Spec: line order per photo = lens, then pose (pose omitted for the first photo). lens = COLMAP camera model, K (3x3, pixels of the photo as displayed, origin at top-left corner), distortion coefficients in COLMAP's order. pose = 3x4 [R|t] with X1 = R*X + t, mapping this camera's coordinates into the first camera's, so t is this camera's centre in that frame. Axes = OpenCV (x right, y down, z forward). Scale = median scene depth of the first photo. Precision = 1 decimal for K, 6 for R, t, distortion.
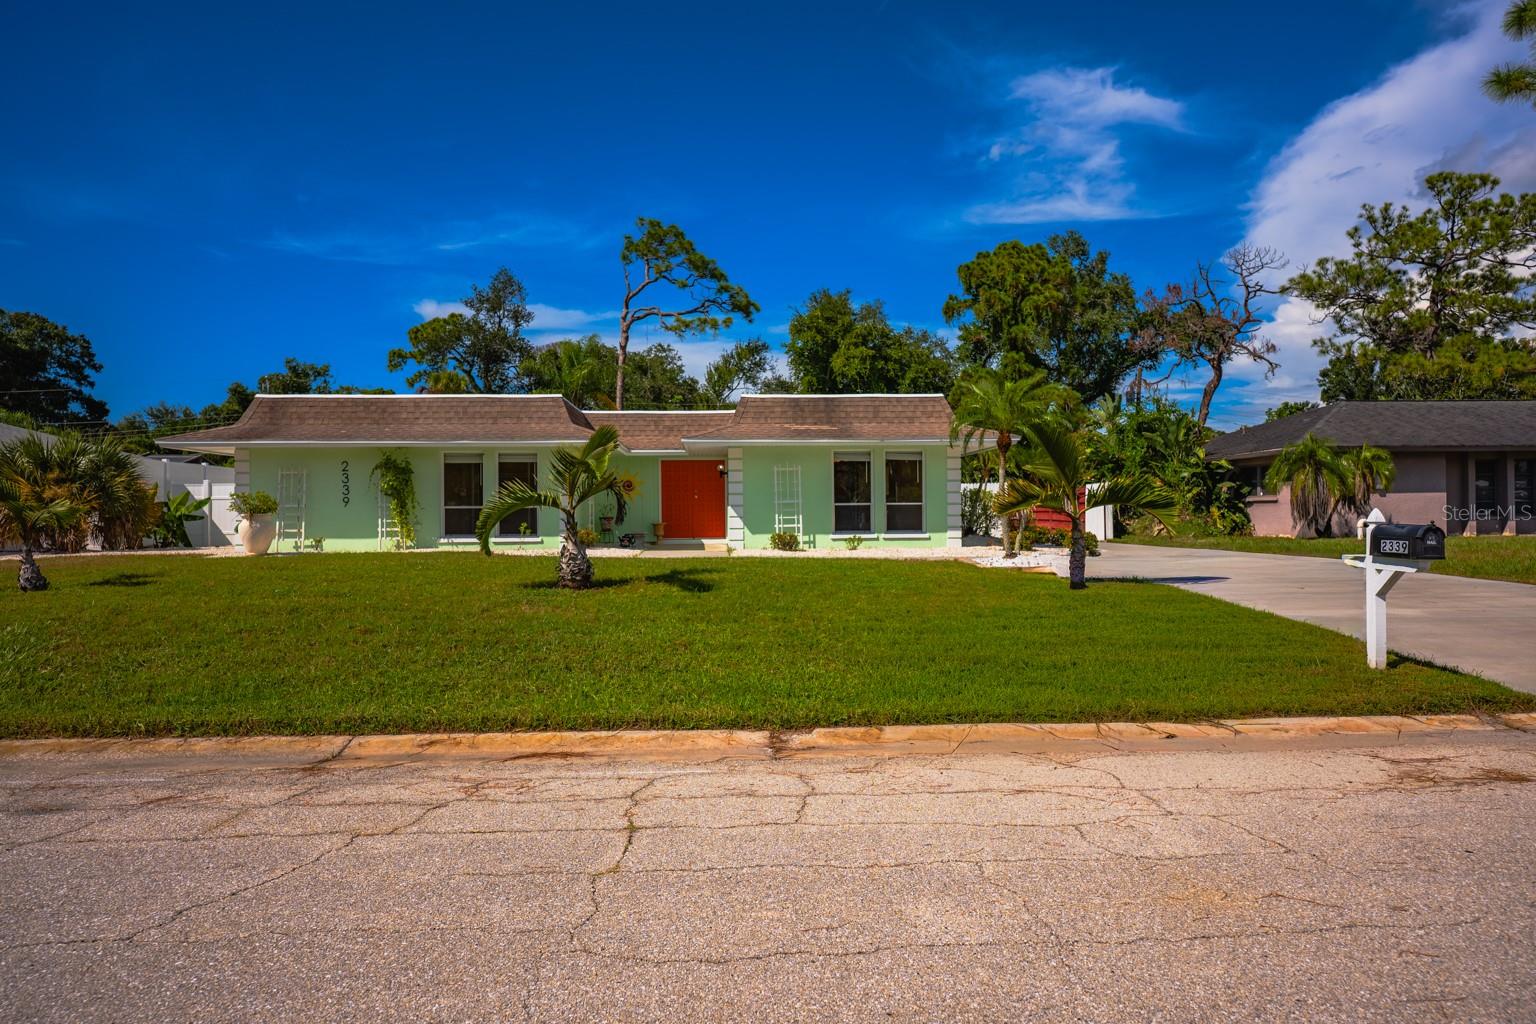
lens RADIAL K [[851.5, 0, 759.0], [0, 851.5, 514.7], [0, 0, 1]] dist [0.017630, -0.004623]
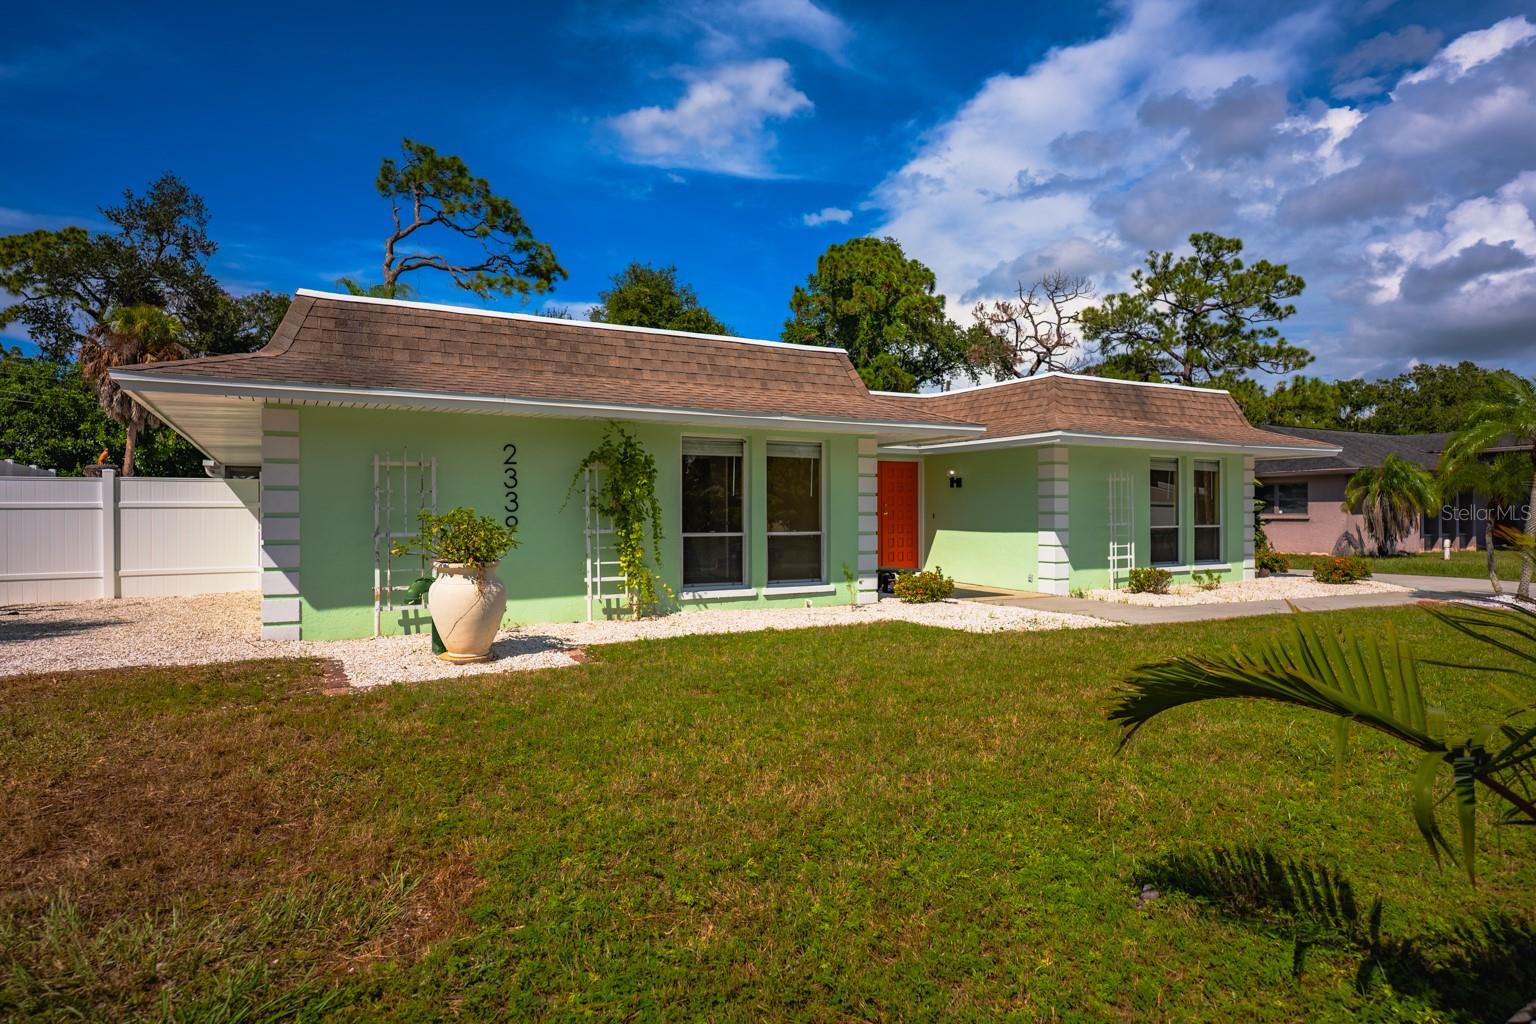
lens RADIAL K [[851.5, 0, 765.6], [0, 851.5, 510.3], [0, 0, 1]] dist [0.017630, -0.004623]
pose [[0.901005, 0.008192, 0.433732, -0.520706], [-0.005935, 0.999961, -0.006559, -0.019649], [-0.433769, 0.003336, 0.901018, 0.449076]]
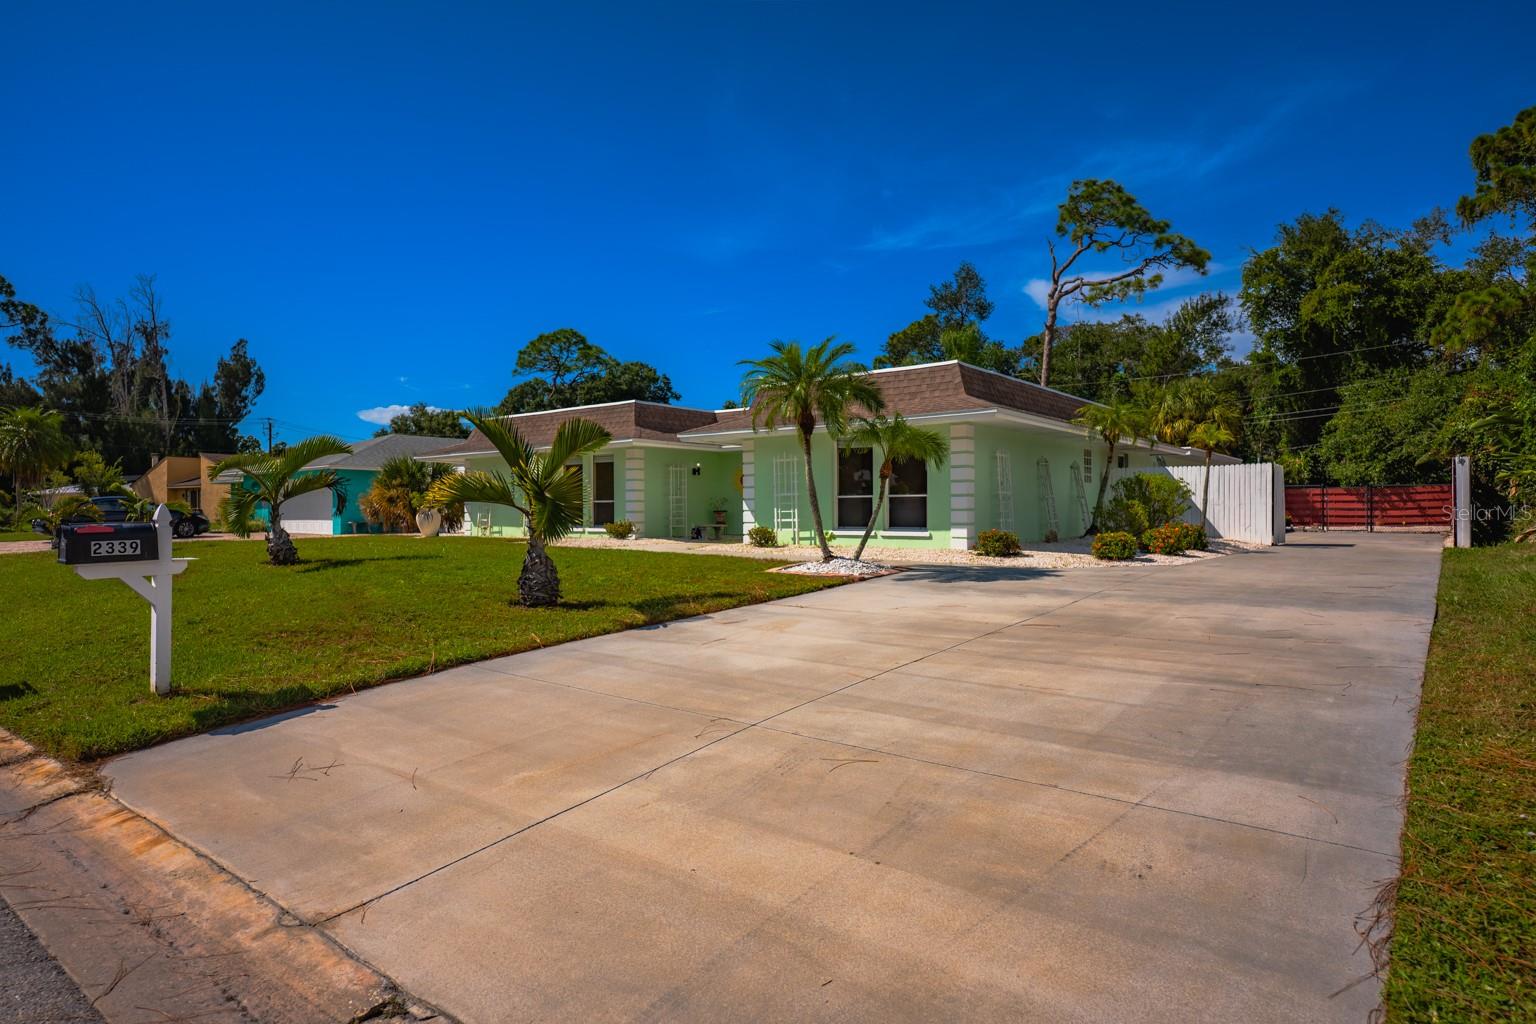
lens RADIAL K [[851.5, 0, 758.1], [0, 851.5, 515.0], [0, 0, 1]] dist [0.017630, -0.004623]
pose [[0.747995, 0.008911, -0.663645, 0.620572], [-0.003115, 0.999946, 0.009916, -0.001804], [0.663697, -0.005350, 0.747982, 0.269441]]
